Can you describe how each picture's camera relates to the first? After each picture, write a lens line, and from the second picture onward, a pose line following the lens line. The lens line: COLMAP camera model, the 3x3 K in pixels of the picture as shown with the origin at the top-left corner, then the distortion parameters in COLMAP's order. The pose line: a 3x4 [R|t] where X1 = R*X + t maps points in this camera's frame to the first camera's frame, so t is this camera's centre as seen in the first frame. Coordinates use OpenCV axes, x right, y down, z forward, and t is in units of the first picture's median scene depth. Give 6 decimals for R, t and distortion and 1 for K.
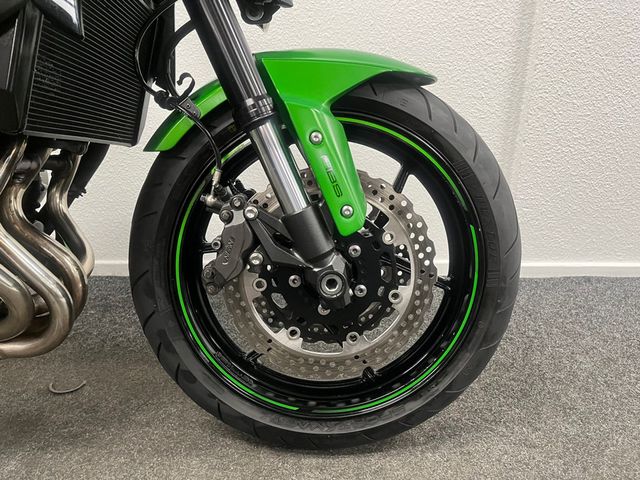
lens RADIAL K [[484.9, 0, 320.0], [0, 484.9, 240.0], [0, 0, 1]] dist [0.057208, -0.060971]
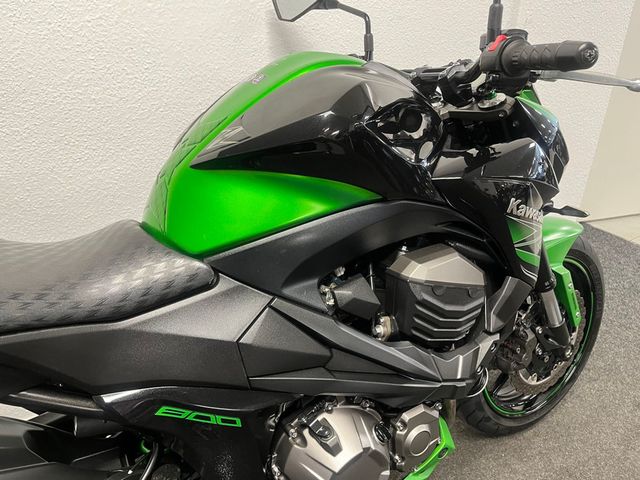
lens RADIAL K [[484.9, 0, 320.0], [0, 484.9, 240.0], [0, 0, 1]] dist [0.057208, -0.060971]
pose [[0.870343, -0.240502, 0.429724, -1.429477], [0.163424, 0.964237, 0.208660, -0.820600], [-0.464539, -0.111378, 0.878521, -0.187301]]
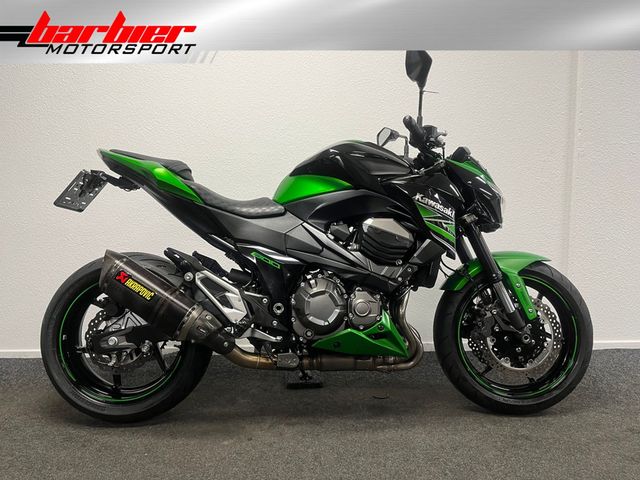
lens RADIAL K [[484.9, 0, 320.0], [0, 484.9, 240.0], [0, 0, 1]] dist [0.057208, -0.060971]
pose [[0.999711, -0.019867, -0.013500, -0.994295], [0.016489, 0.976317, -0.215717, 0.115816], [0.017466, 0.215433, 0.976362, -1.666657]]
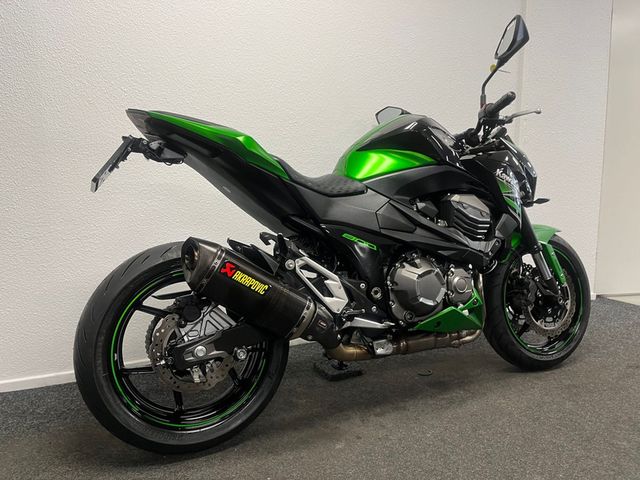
lens RADIAL K [[484.9, 0, 320.0], [0, 484.9, 240.0], [0, 0, 1]] dist [0.057208, -0.060971]
pose [[0.920874, -0.064988, 0.384405, -2.330157], [0.136270, 0.977470, -0.161194, 0.010434], [-0.365268, 0.200823, 0.908983, -1.229087]]
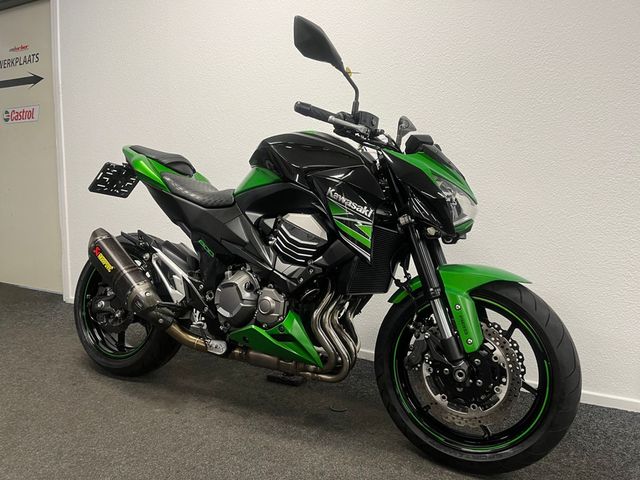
lens RADIAL K [[484.9, 0, 320.0], [0, 484.9, 240.0], [0, 0, 1]] dist [0.057208, -0.060971]
pose [[0.869085, 0.056792, -0.491391, 0.472499], [-0.165359, 0.969595, -0.180397, 0.004299], [0.466205, 0.238036, 0.852051, -1.177770]]
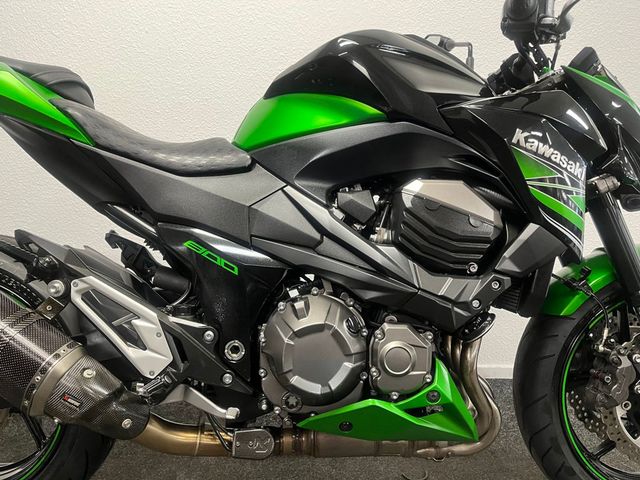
lens RADIAL K [[484.9, 0, 320.0], [0, 484.9, 240.0], [0, 0, 1]] dist [0.057208, -0.060971]
pose [[0.999833, 0.000715, -0.018281, -0.996005], [-0.003313, 0.989791, -0.142487, -0.181035], [0.017992, 0.142523, 0.989628, -0.522117]]
